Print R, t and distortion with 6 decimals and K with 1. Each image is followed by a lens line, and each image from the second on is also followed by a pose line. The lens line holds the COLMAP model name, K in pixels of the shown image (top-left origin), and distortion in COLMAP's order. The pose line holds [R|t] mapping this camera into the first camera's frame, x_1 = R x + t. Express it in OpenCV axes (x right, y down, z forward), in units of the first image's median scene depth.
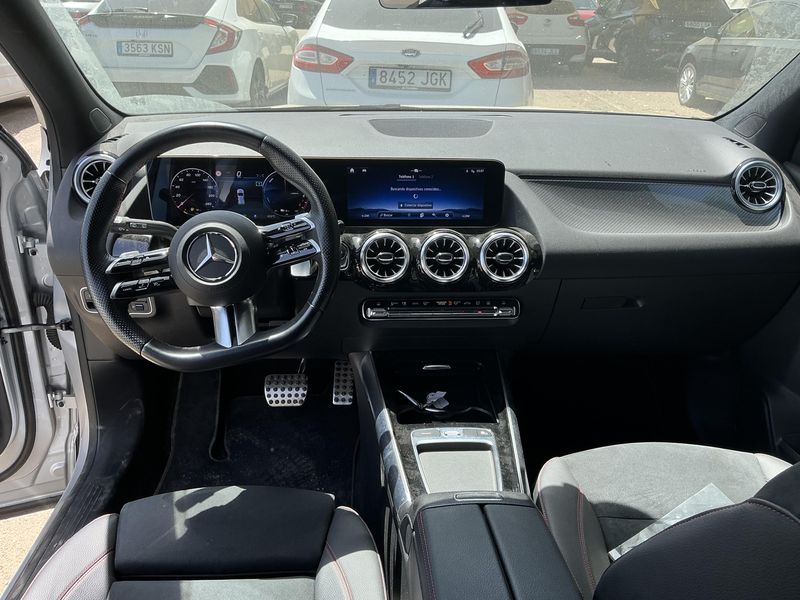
lens RADIAL K [[674.5, 0, 400.0], [0, 674.5, 300.0], [0, 0, 1]] dist [0.114415, -0.235069]
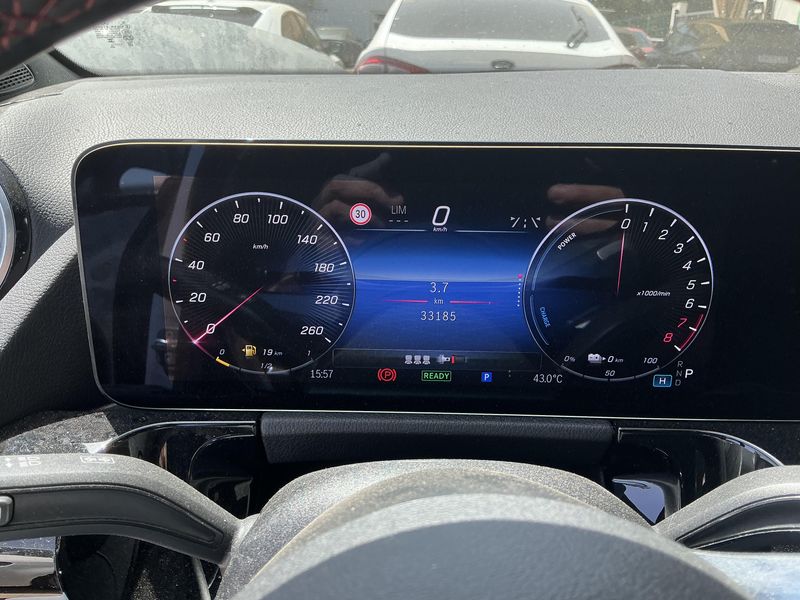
lens RADIAL K [[674.5, 0, 400.0], [0, 674.5, 300.0], [0, 0, 1]] dist [0.114415, -0.235069]
pose [[0.999085, 0.015714, -0.039786, -0.190780], [-0.017980, 0.998199, -0.057238, -0.110927], [0.038815, 0.057901, 0.997567, 0.596838]]
